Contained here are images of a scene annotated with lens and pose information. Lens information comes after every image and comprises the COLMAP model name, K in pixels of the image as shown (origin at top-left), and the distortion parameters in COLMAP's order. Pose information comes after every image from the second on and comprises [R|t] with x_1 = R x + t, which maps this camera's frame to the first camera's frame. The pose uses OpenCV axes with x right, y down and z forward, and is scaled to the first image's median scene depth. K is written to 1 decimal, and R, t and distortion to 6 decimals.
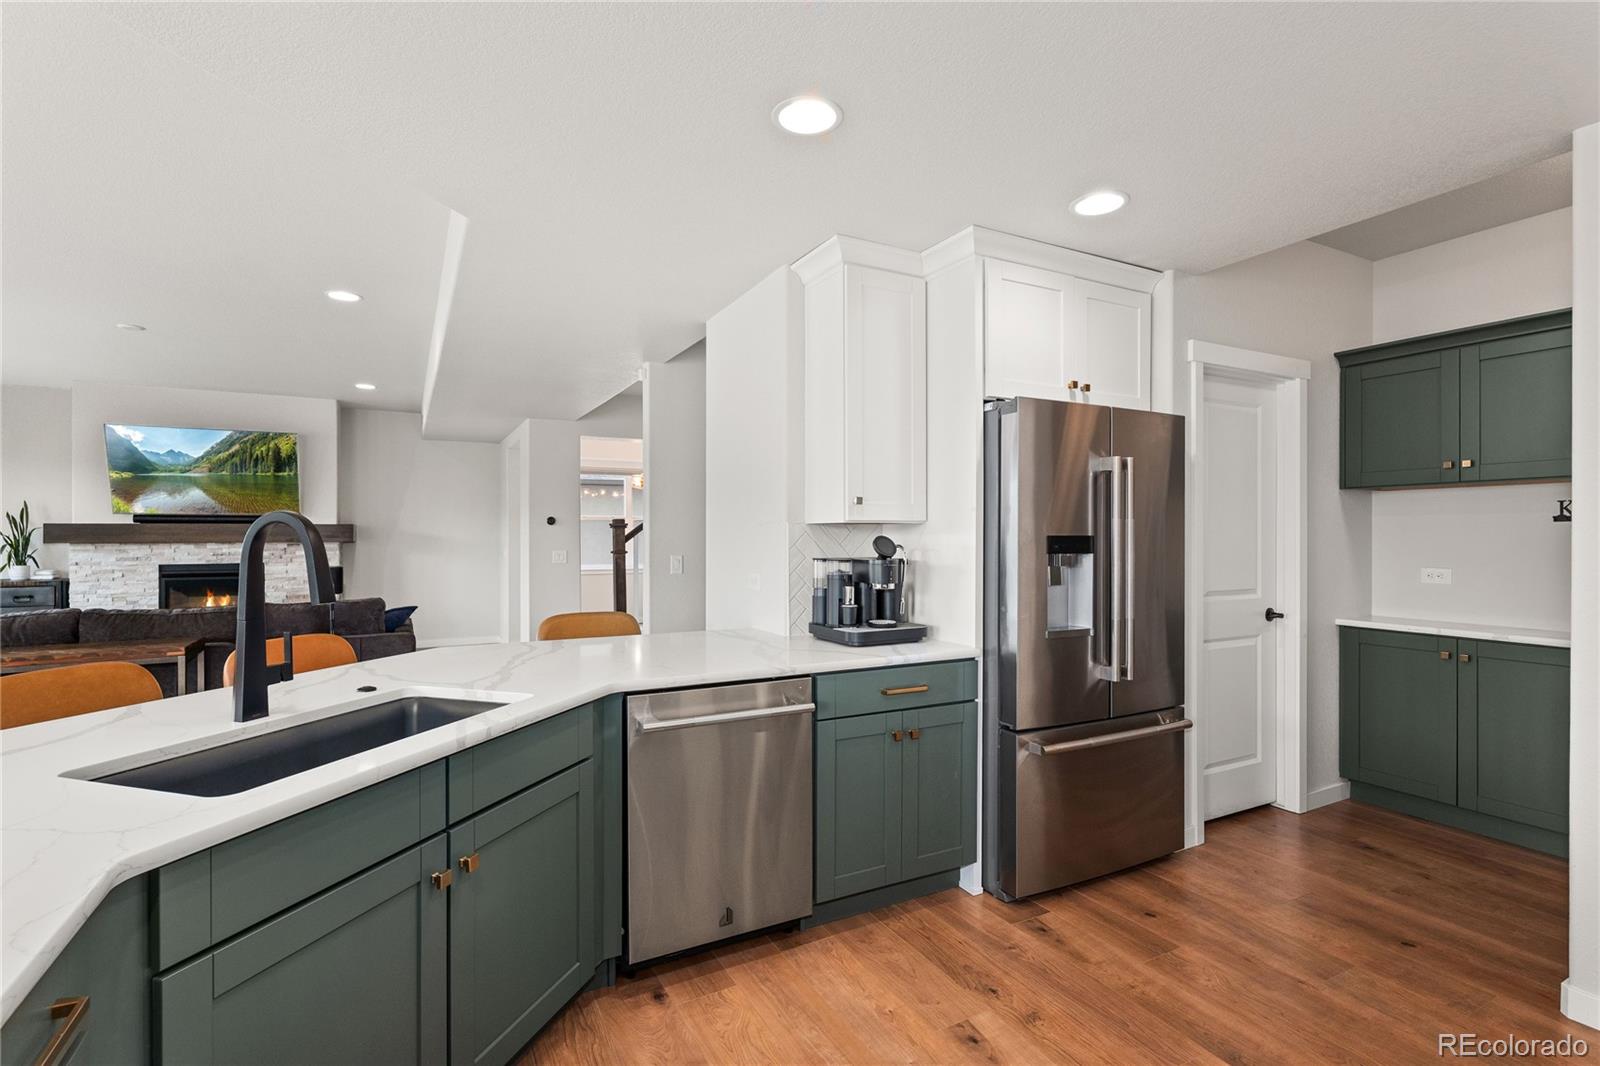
lens RADIAL K [[752.0, 0, 800.2], [0, 752.0, 534.2], [0, 0, 1]] dist [0.012614, -0.000502]
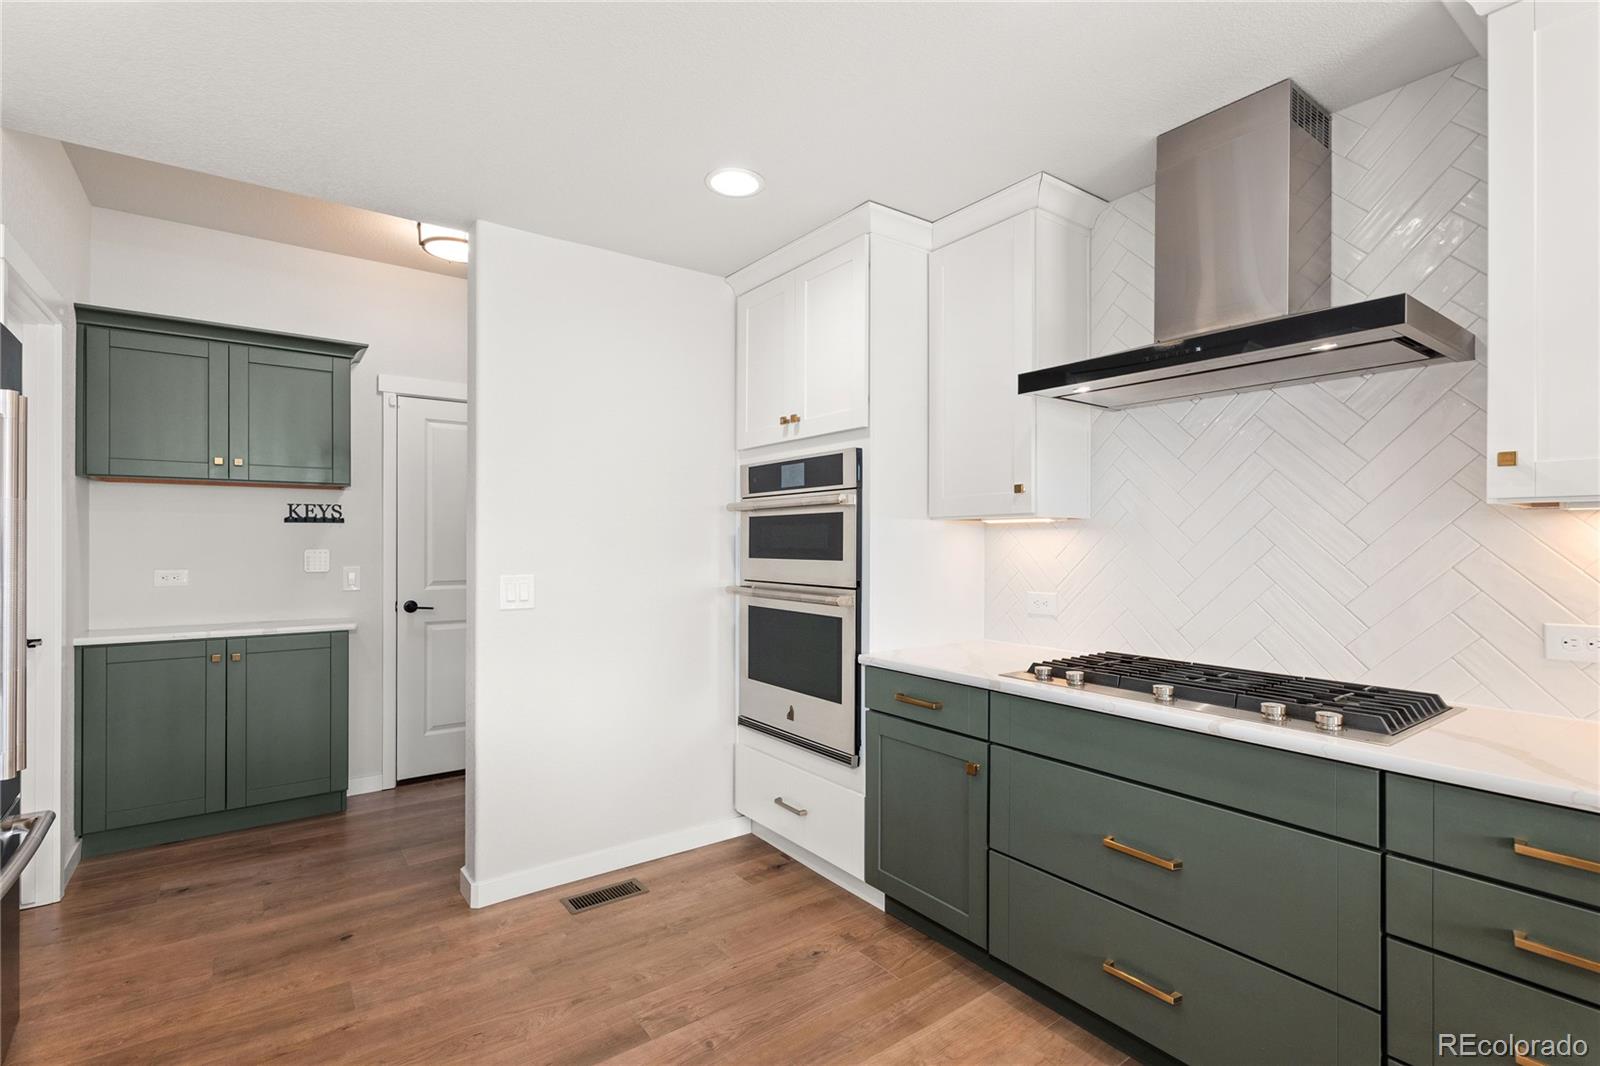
lens RADIAL K [[752.0, 0, 794.7], [0, 752.0, 539.9], [0, 0, 1]] dist [0.012614, -0.000502]
pose [[-0.130866, 0.001446, 0.991399, -0.243440], [-0.002821, 0.999994, -0.001831, 0.010650], [-0.991396, -0.003036, -0.130861, 0.479786]]
